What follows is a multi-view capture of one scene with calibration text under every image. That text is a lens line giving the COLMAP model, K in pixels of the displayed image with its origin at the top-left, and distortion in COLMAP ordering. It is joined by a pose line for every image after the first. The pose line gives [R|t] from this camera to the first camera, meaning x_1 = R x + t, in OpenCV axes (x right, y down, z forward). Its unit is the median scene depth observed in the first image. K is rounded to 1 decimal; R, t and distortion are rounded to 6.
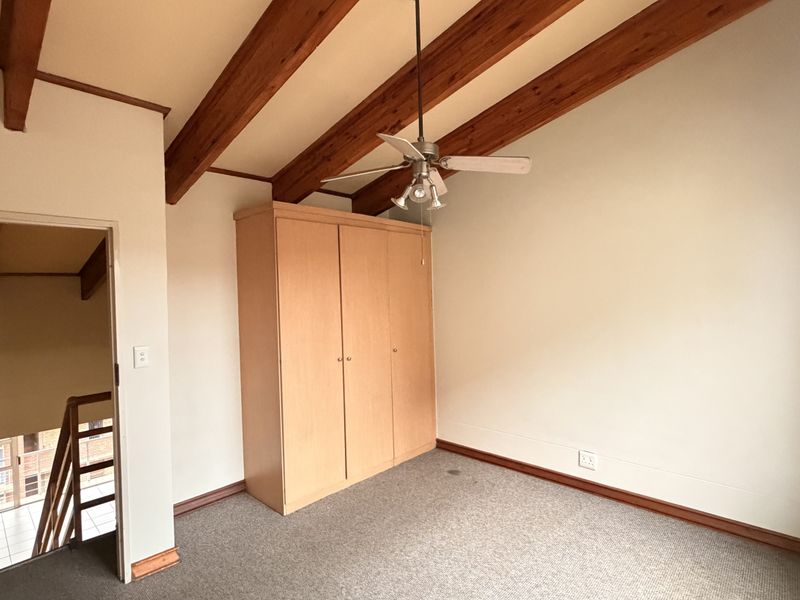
lens RADIAL K [[422.2, 0, 402.4], [0, 422.2, 302.5], [0, 0, 1]] dist [0.001116, -0.002426]
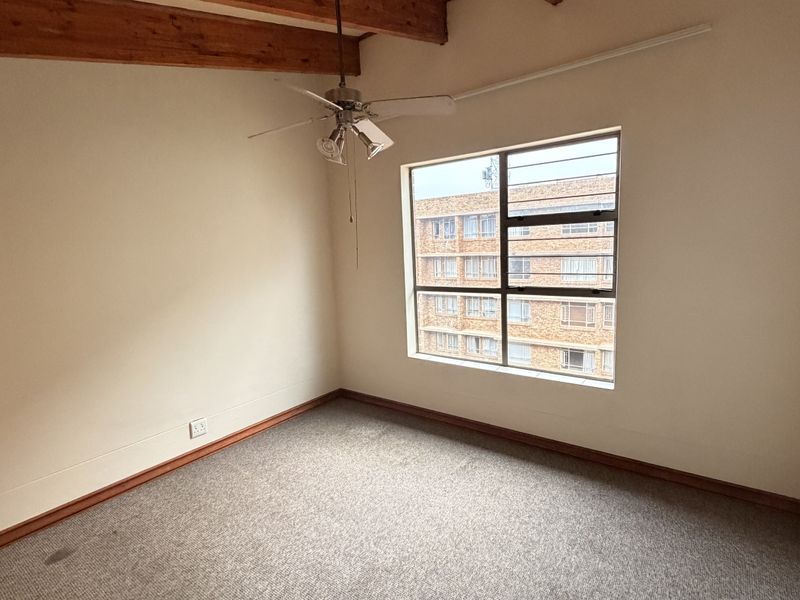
lens RADIAL K [[422.2, 0, 403.6], [0, 422.2, 299.7], [0, 0, 1]] dist [0.001116, -0.002426]
pose [[-0.110249, -0.102915, 0.988561, -0.618030], [0.071171, 0.991254, 0.111132, -0.003205], [-0.991353, 0.082609, -0.101960, 0.647934]]
